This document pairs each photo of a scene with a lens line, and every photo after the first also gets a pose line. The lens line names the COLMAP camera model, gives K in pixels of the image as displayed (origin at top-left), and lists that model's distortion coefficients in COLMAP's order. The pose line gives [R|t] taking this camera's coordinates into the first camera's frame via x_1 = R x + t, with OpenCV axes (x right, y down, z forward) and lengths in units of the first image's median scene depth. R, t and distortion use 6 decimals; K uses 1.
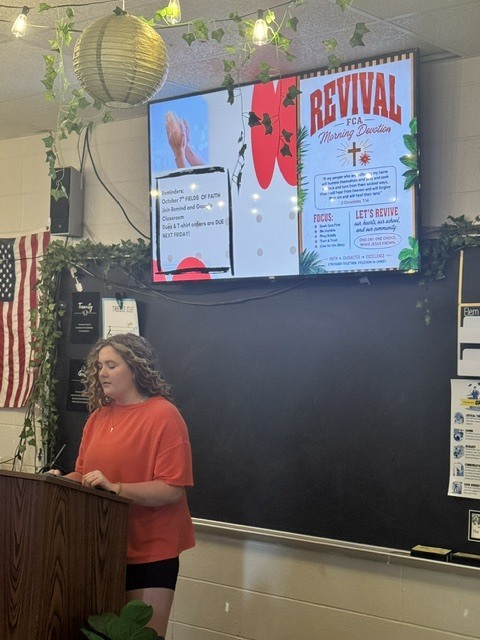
lens RADIAL K [[1252.8, 0, 240.0], [0, 1252.8, 320.0], [0, 0, 1]] dist [0.237572, -0.303801]
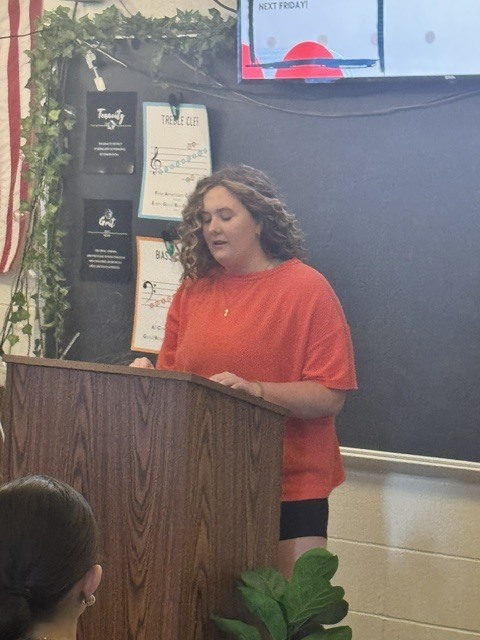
lens RADIAL K [[2474.6, 0, 240.0], [0, 2474.6, 320.0], [0, 0, 1]] dist [0.128524, 3.701643]
pose [[0.995650, -0.005446, 0.093015, -0.197179], [-0.002861, 0.996033, 0.088942, -0.021466], [-0.093130, -0.088821, 0.991684, -0.275326]]
